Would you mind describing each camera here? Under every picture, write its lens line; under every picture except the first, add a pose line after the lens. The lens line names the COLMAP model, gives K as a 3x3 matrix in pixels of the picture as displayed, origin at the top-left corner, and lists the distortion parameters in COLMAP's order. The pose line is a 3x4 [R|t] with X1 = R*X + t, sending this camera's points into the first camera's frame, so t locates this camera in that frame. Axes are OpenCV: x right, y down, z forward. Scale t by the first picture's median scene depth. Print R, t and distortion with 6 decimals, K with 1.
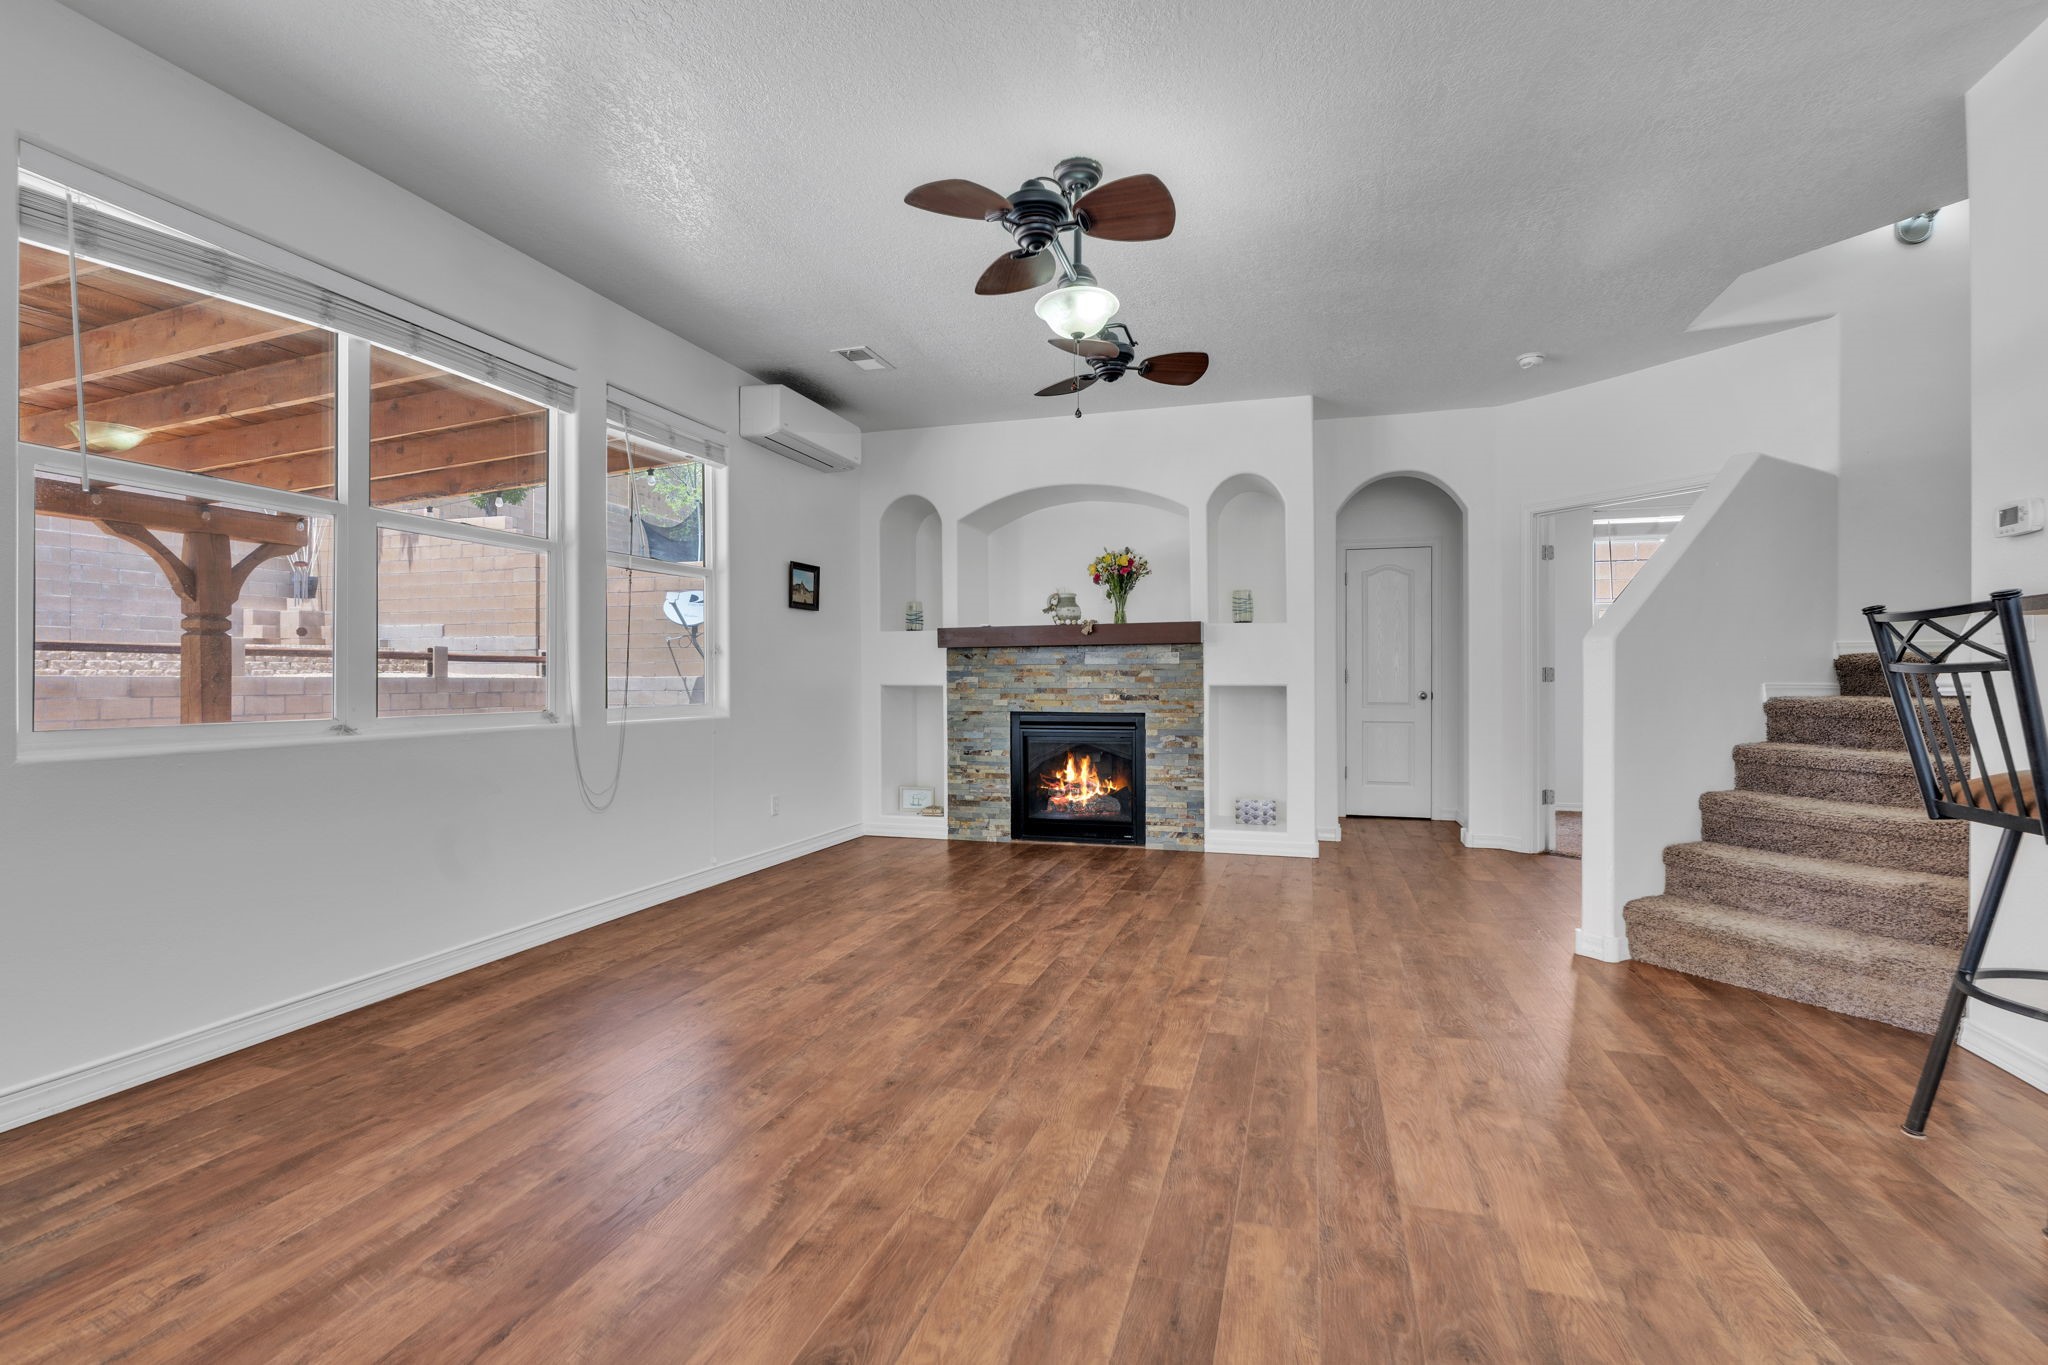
lens RADIAL K [[930.0, 0, 1028.4], [0, 930.0, 680.8], [0, 0, 1]] dist [-0.003574, 0.001338]
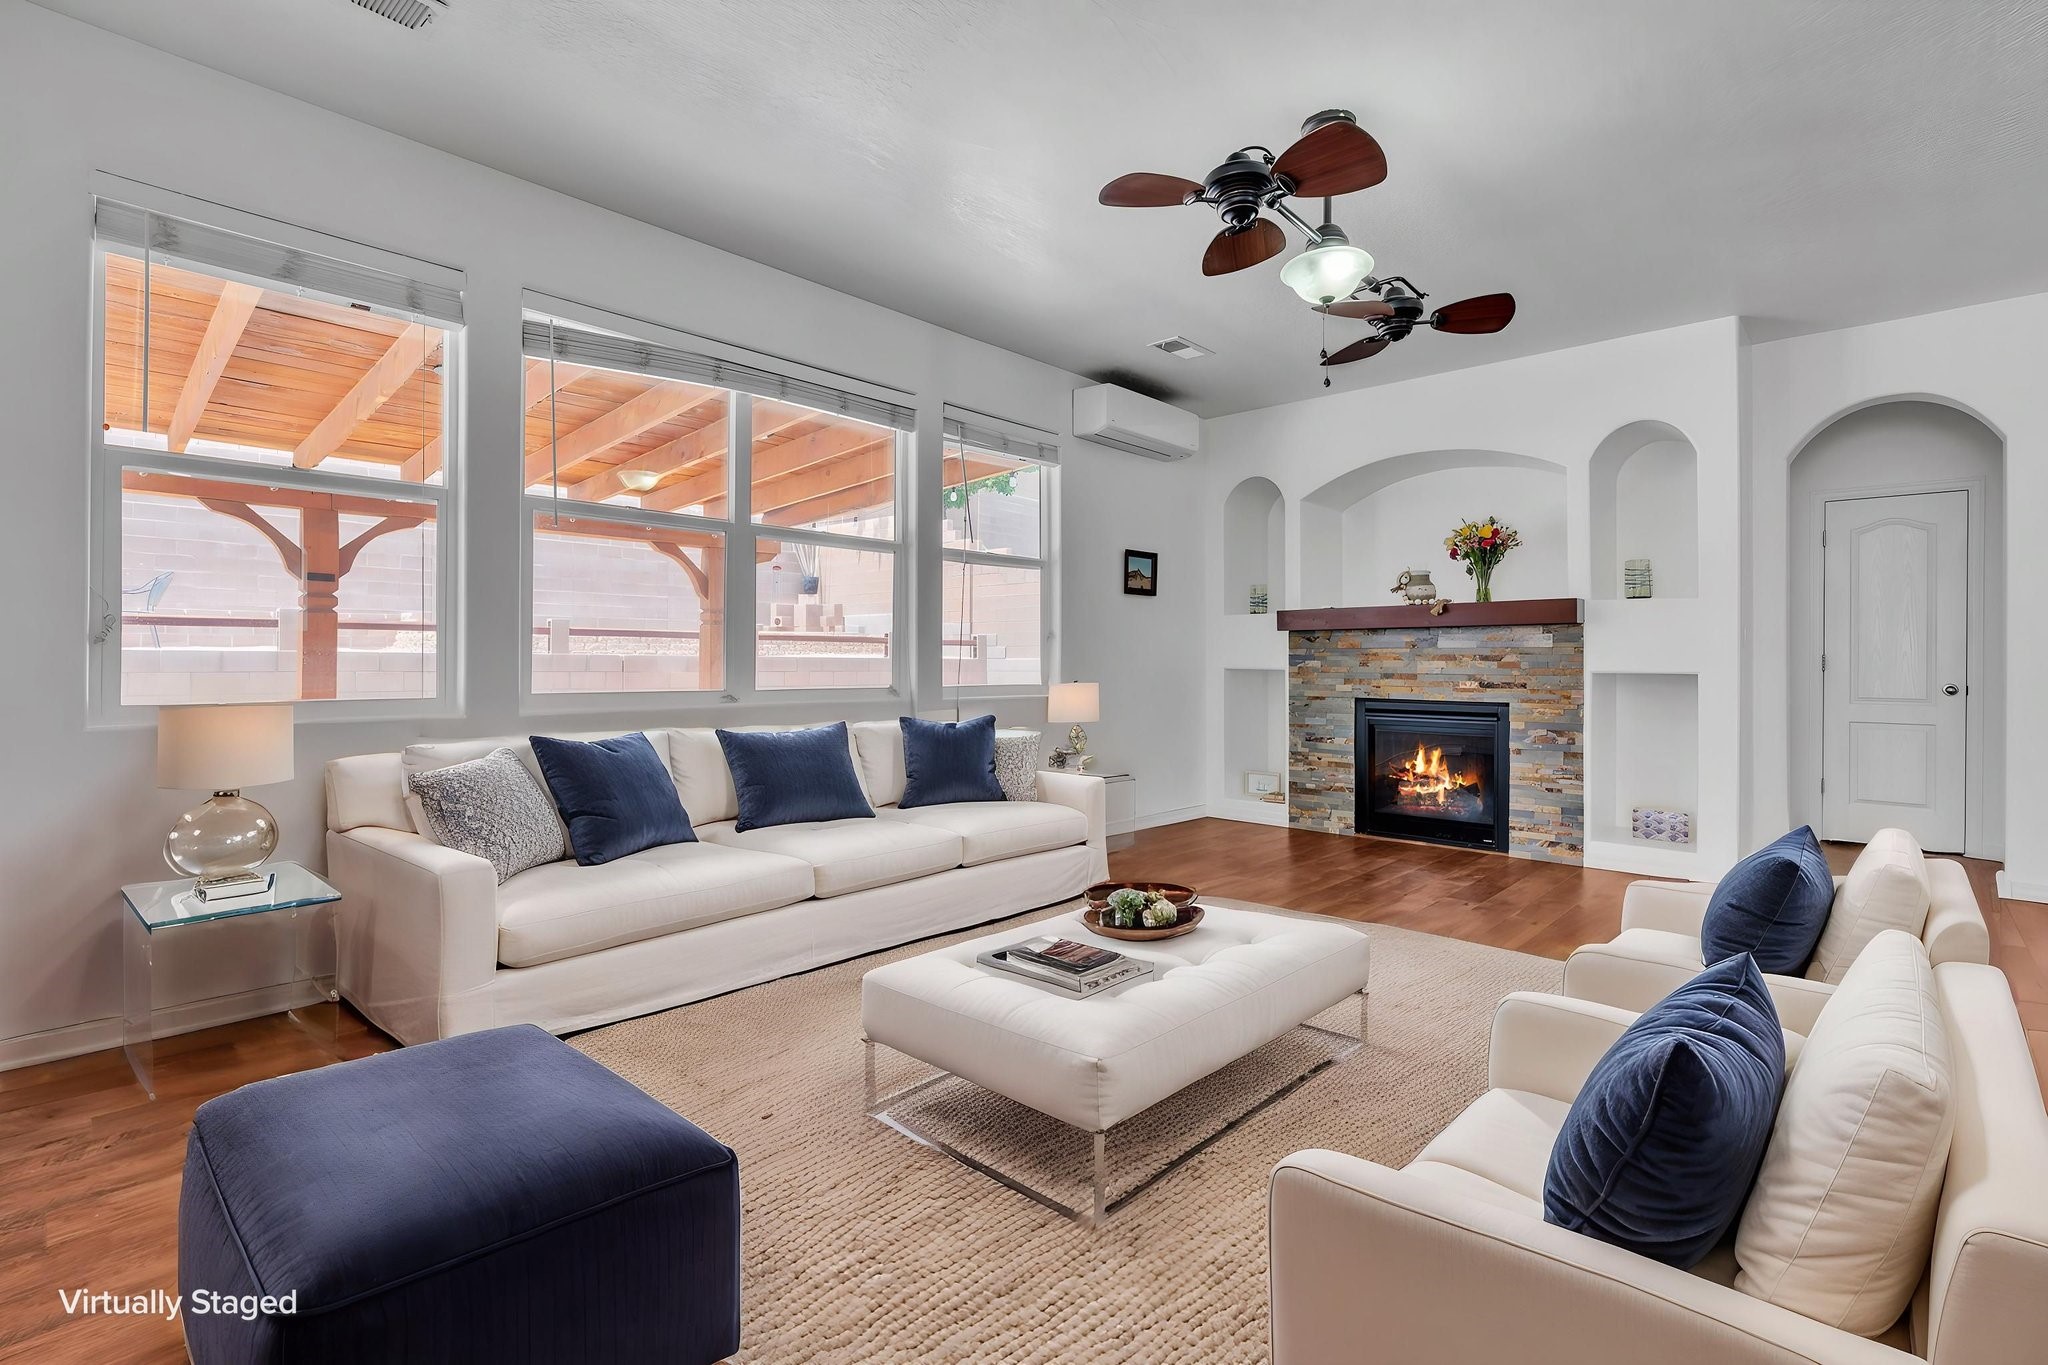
lens RADIAL K [[930.0, 0, 1060.5], [0, 930.0, 669.6], [0, 0, 1]] dist [-0.003574, 0.001338]
pose [[0.902390, 0.011256, -0.430773, 0.125259], [-0.008477, 0.999929, 0.008371, -0.001007], [0.430837, -0.003902, 0.902421, 0.017263]]
